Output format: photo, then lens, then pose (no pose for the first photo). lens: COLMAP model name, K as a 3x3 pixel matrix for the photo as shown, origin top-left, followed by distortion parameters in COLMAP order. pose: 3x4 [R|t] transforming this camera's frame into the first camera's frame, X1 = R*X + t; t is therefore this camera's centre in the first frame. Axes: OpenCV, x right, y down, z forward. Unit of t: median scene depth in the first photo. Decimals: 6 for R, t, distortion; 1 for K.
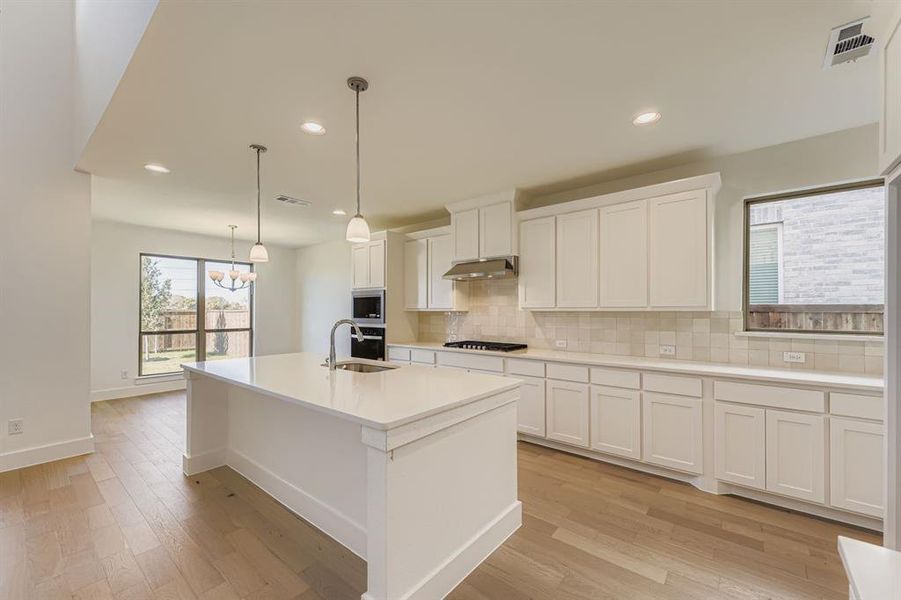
lens RADIAL K [[359.6, 0, 452.9], [0, 359.6, 309.2], [0, 0, 1]] dist [0.003701, -0.000938]
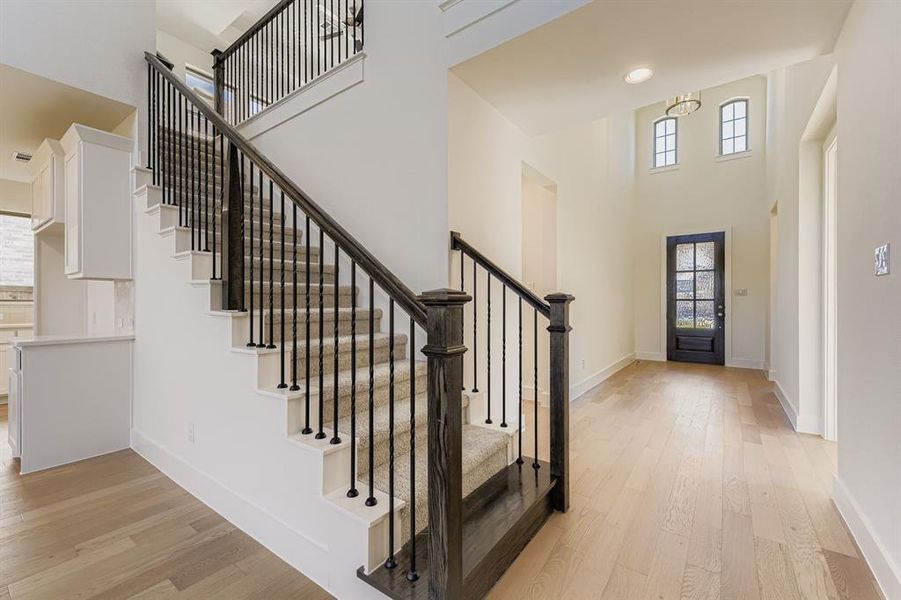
lens RADIAL K [[368.3, 0, 457.8], [0, 368.3, 301.3], [0, 0, 1]] dist [0.002505, 0.000256]
pose [[-0.036390, -0.002256, 0.999335, -0.417237], [0.000114, 0.999997, 0.002262, 0.036950], [-0.999338, 0.000196, -0.036390, -0.591158]]
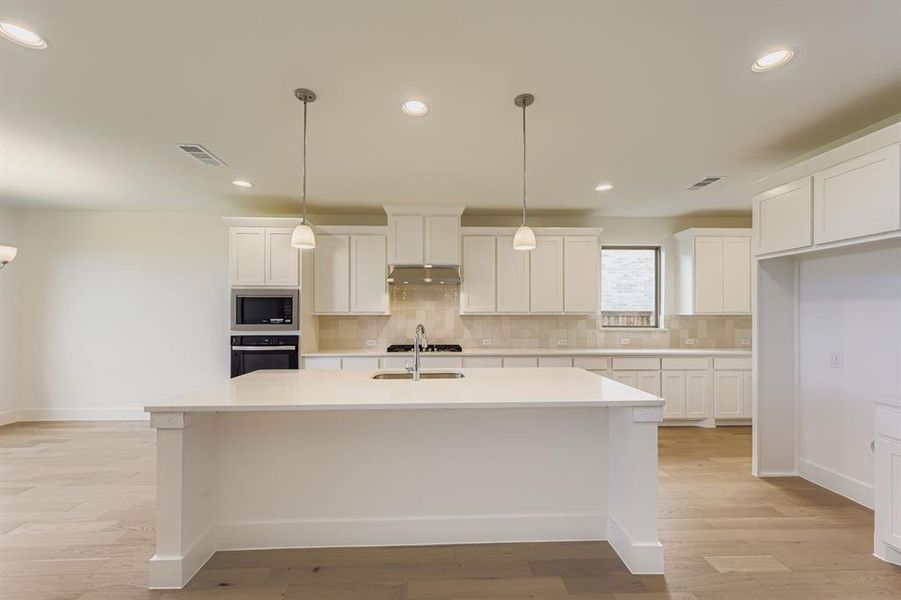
lens RADIAL K [[359.6, 0, 447.3], [0, 359.6, 309.2], [0, 0, 1]] dist [0.003701, -0.000938]
pose [[0.754783, 0.009917, 0.655900, -0.503847], [-0.002625, 0.999923, -0.012098, 0.001054], [-0.655970, 0.007410, 0.754751, 0.156499]]
